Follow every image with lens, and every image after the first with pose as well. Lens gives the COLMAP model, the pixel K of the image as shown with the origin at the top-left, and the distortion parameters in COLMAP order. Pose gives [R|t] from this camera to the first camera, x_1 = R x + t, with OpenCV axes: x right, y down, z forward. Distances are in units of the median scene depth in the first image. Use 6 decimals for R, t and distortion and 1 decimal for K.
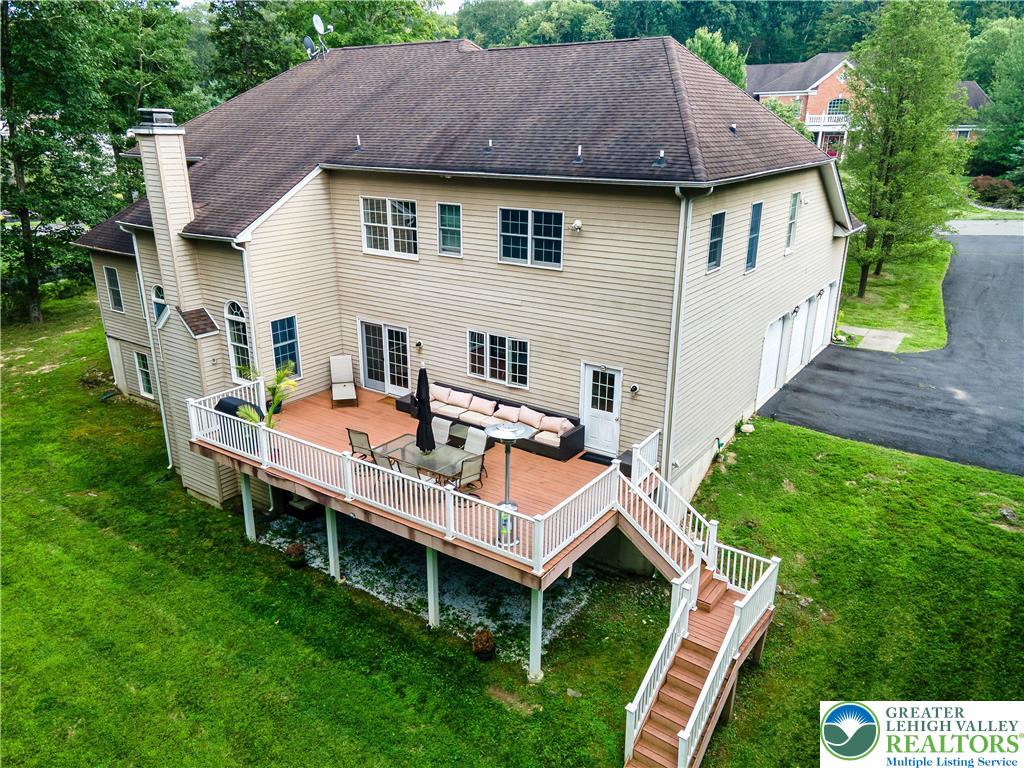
lens RADIAL K [[754.4, 0, 505.0], [0, 754.4, 385.5], [0, 0, 1]] dist [0.022766, 0.023348]
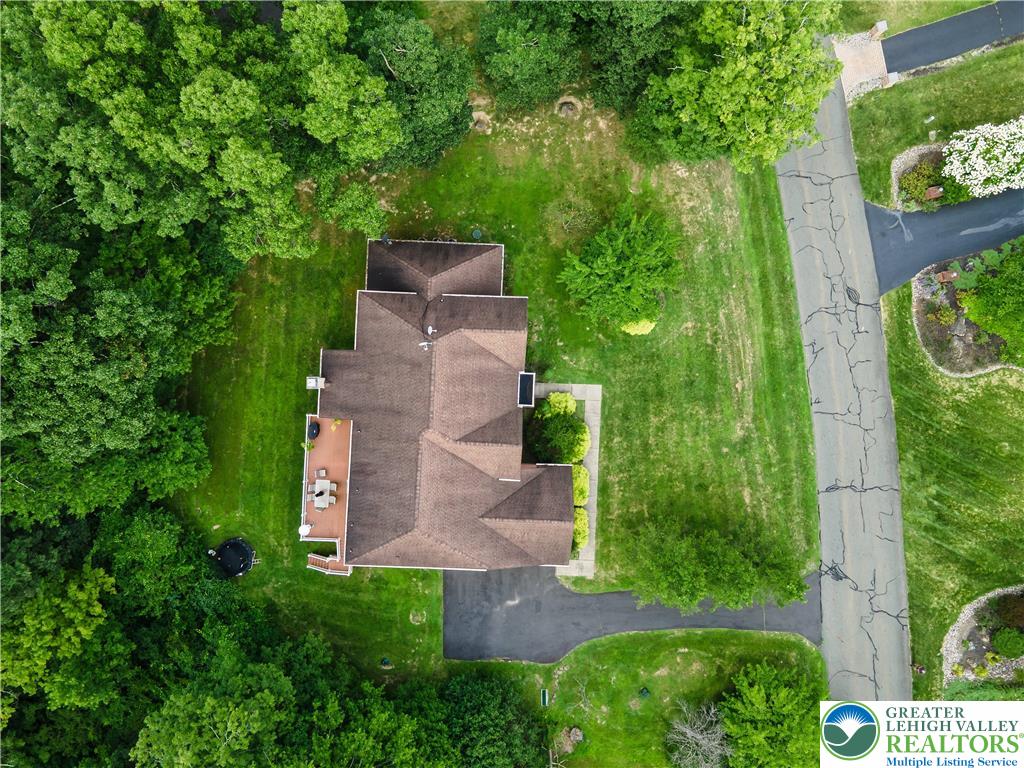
lens RADIAL K [[754.4, 0, 512.9], [0, 754.4, 384.3], [0, 0, 1]] dist [0.022766, 0.023348]
pose [[0.540267, 0.841470, 0.006289, -0.064817], [-0.286346, 0.176811, 0.941671, -3.357087], [0.791276, -0.510554, 0.336476, 0.658899]]
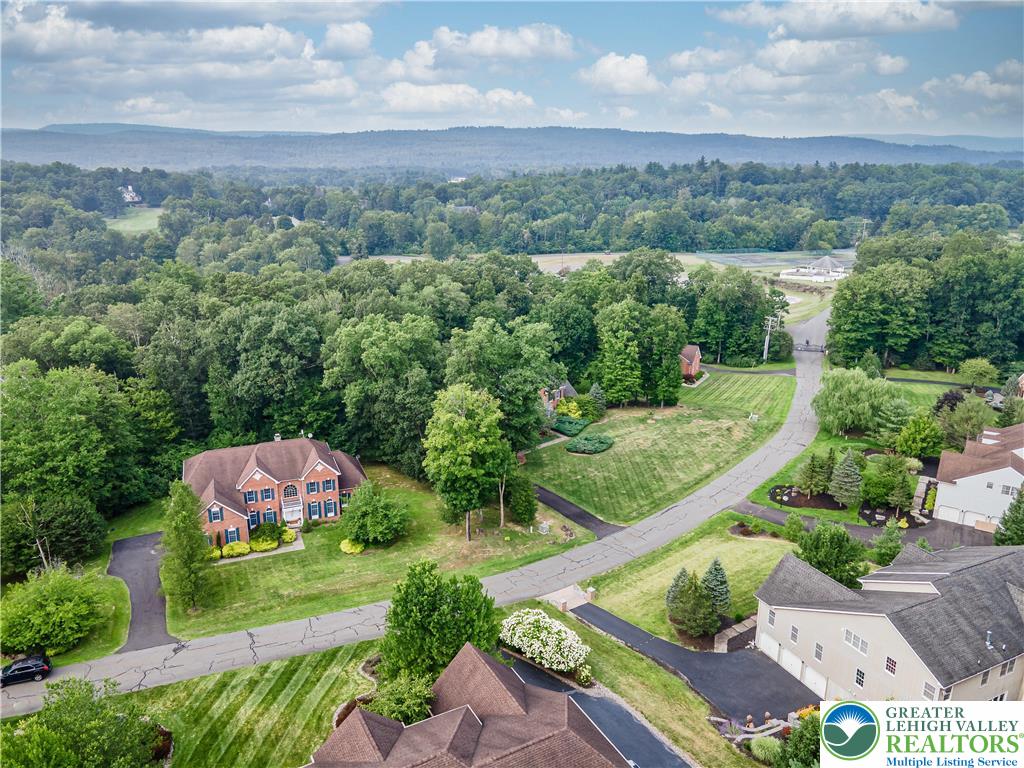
lens RADIAL K [[754.4, 0, 507.4], [0, 754.4, 381.2], [0, 0, 1]] dist [0.022766, 0.023348]
pose [[-0.552799, 0.238810, -0.798362, 3.368646], [-0.271487, 0.854175, 0.443487, -4.049367], [0.787850, 0.461904, -0.407354, 4.868352]]
